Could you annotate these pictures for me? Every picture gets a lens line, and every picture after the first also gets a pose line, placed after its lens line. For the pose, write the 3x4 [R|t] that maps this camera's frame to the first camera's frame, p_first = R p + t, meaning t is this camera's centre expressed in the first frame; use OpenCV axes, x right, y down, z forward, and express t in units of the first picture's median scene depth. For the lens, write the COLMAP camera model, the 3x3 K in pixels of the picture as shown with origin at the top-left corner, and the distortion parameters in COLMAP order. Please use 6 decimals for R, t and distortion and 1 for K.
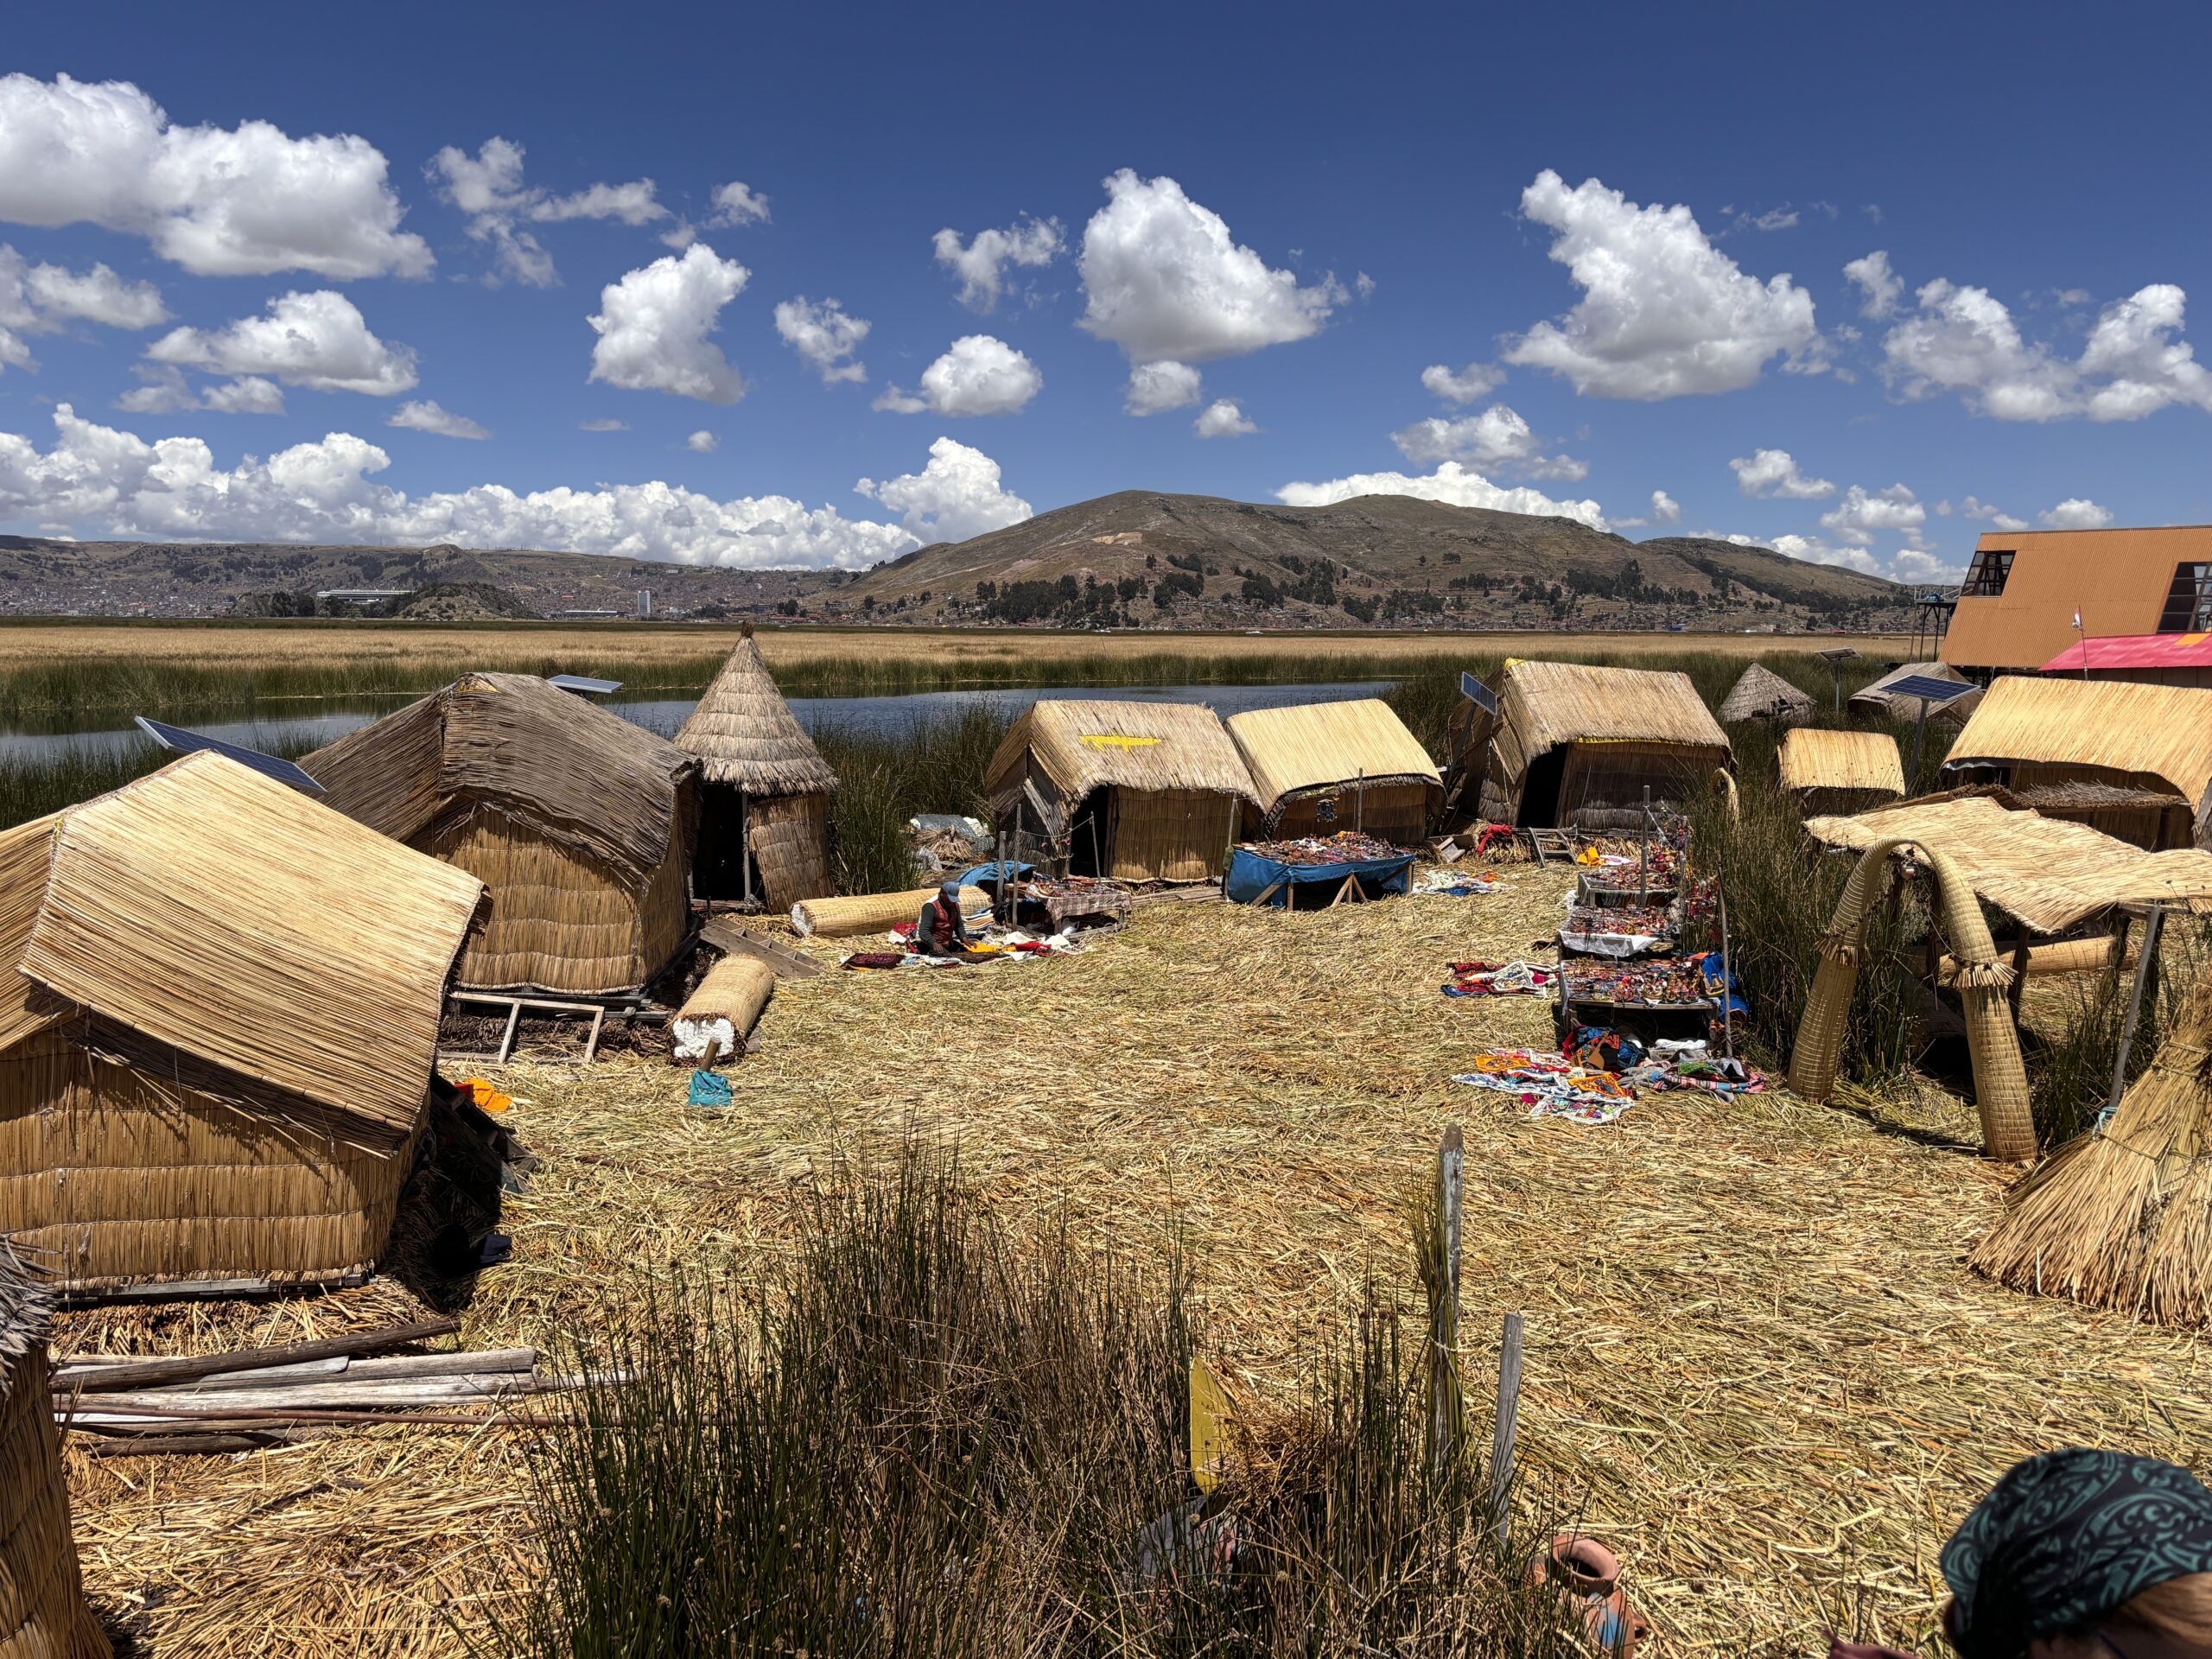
lens RADIAL K [[1644.6, 0, 1109.0], [0, 1644.6, 833.6], [0, 0, 1]] dist [-0.003953, -0.010563]
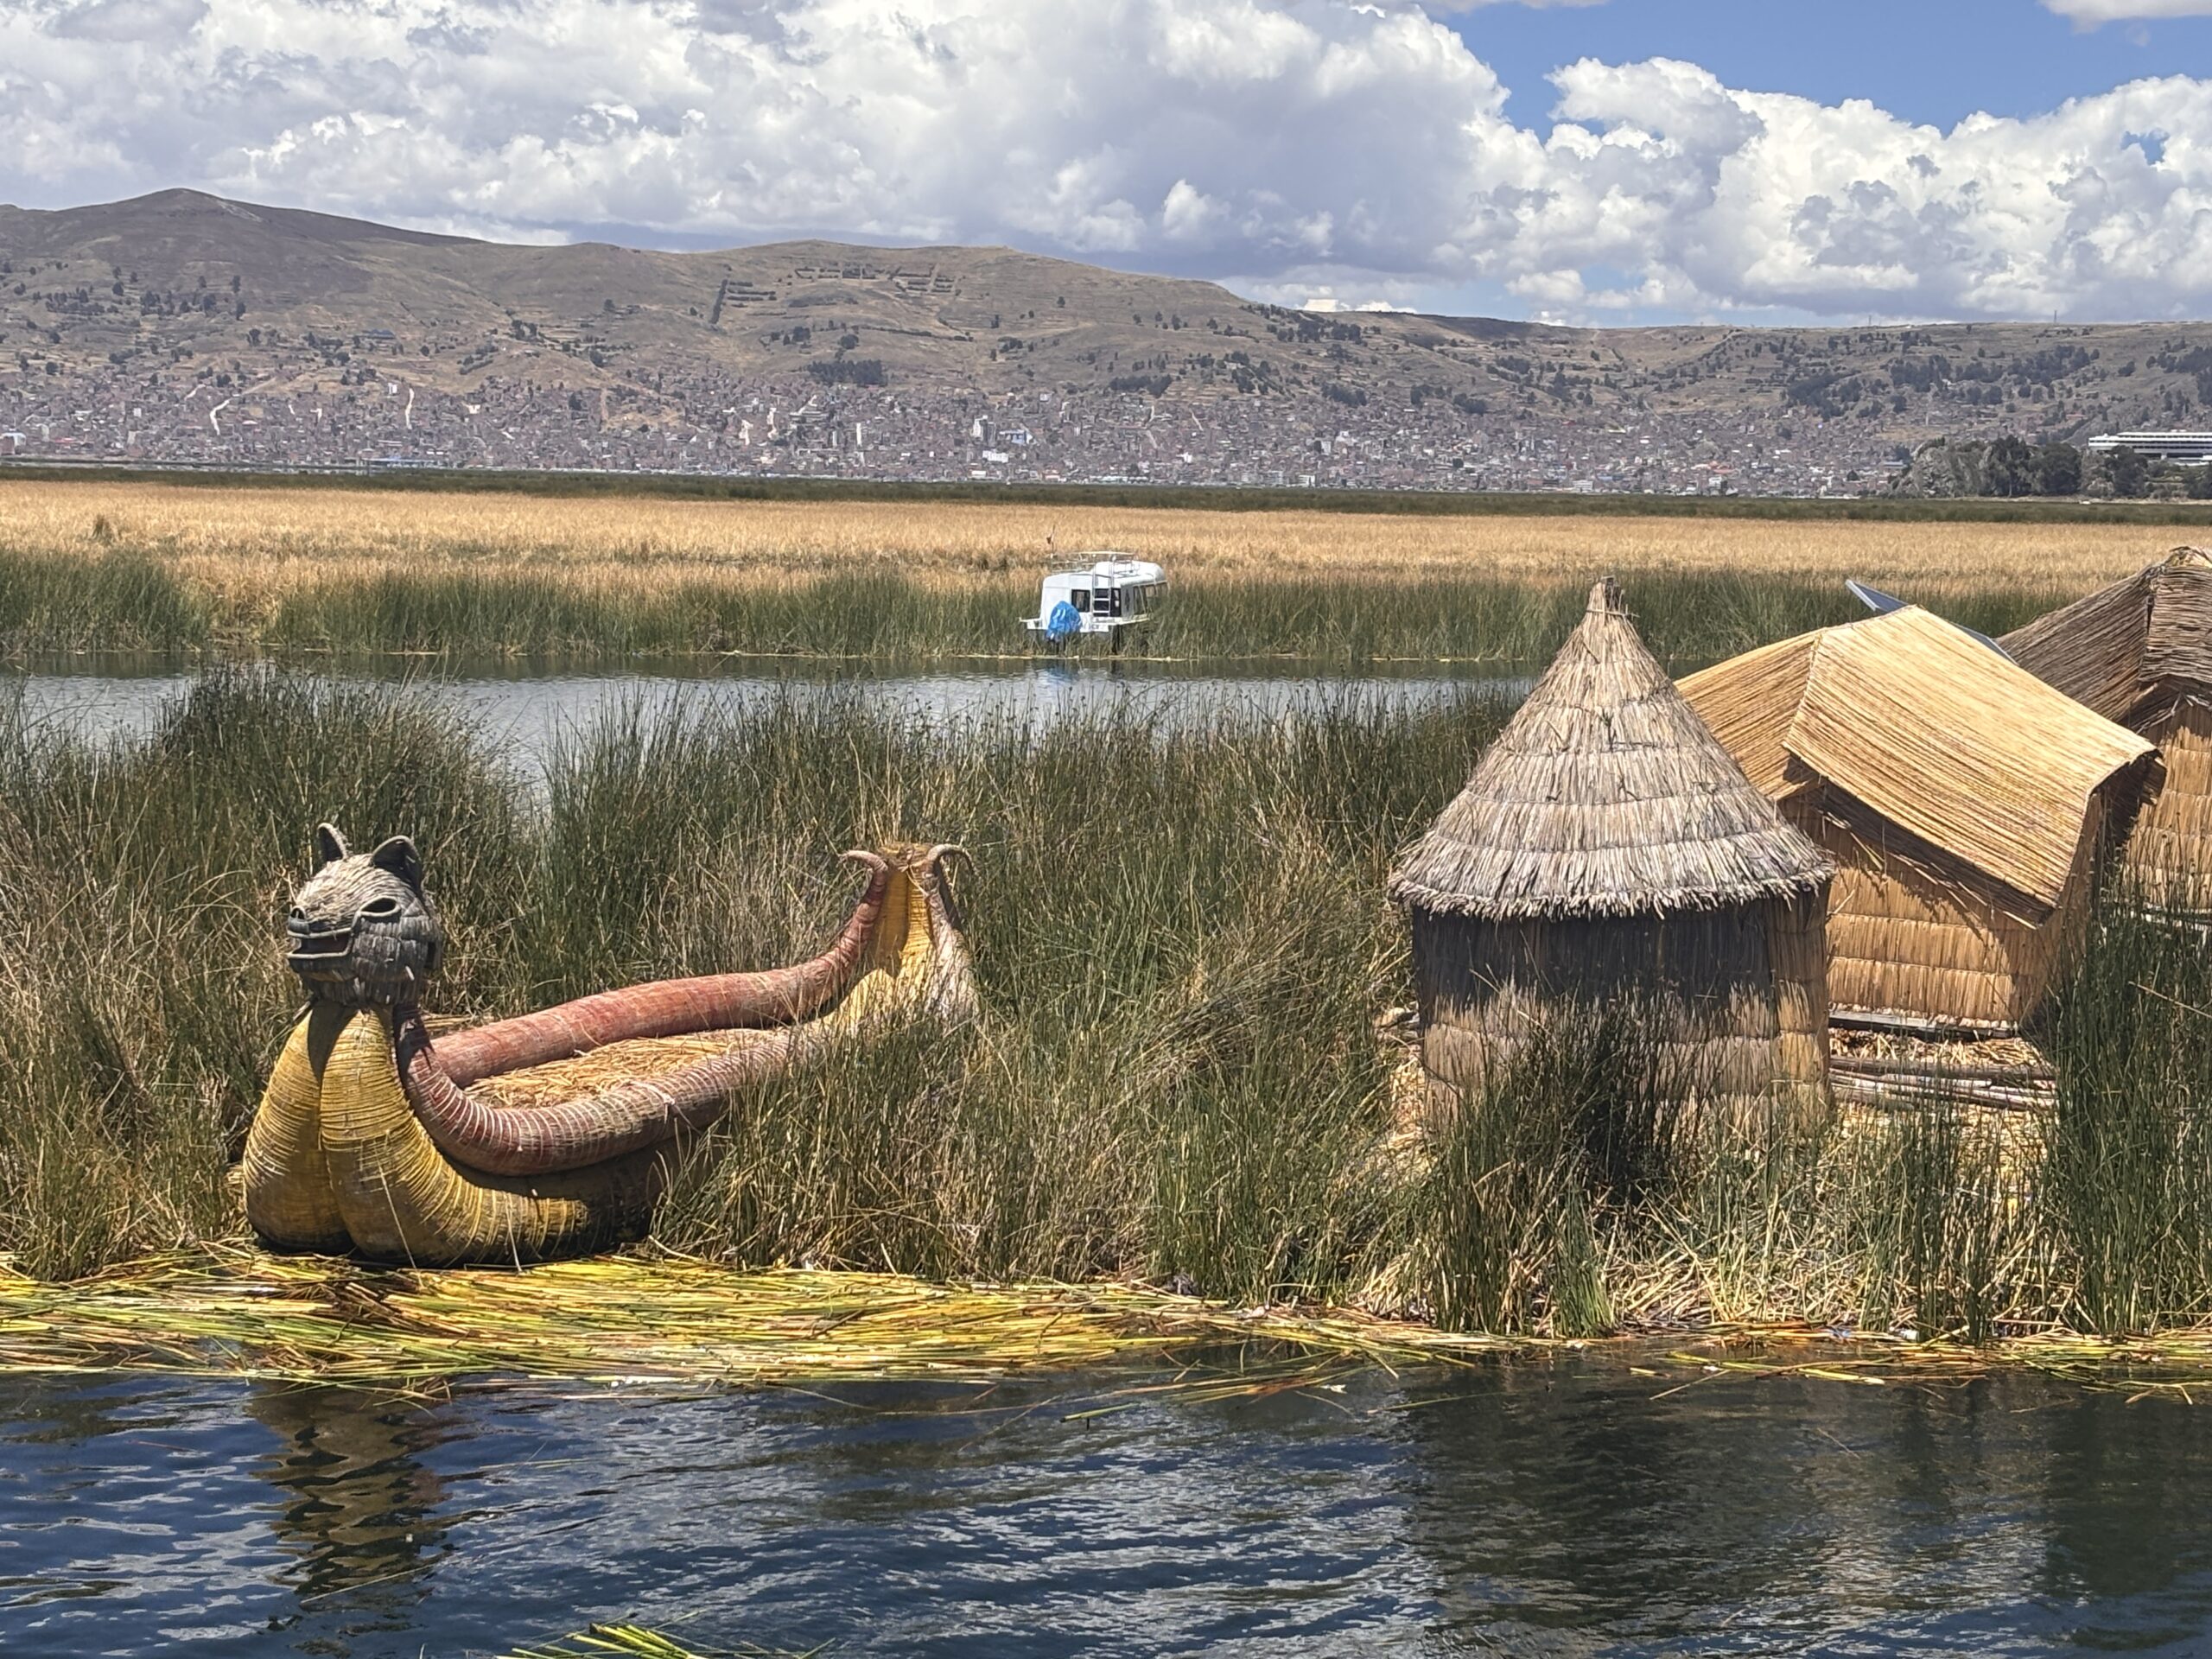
lens RADIAL K [[4435.6, 0, 1105.0], [0, 4435.6, 830.7], [0, 0, 1]] dist [0.029979, 0.000000]
pose [[0.787888, 0.048668, -0.613892, 0.850787], [-0.083431, 0.996117, -0.028108, 0.230456], [0.610141, 0.073364, 0.788889, -1.659624]]
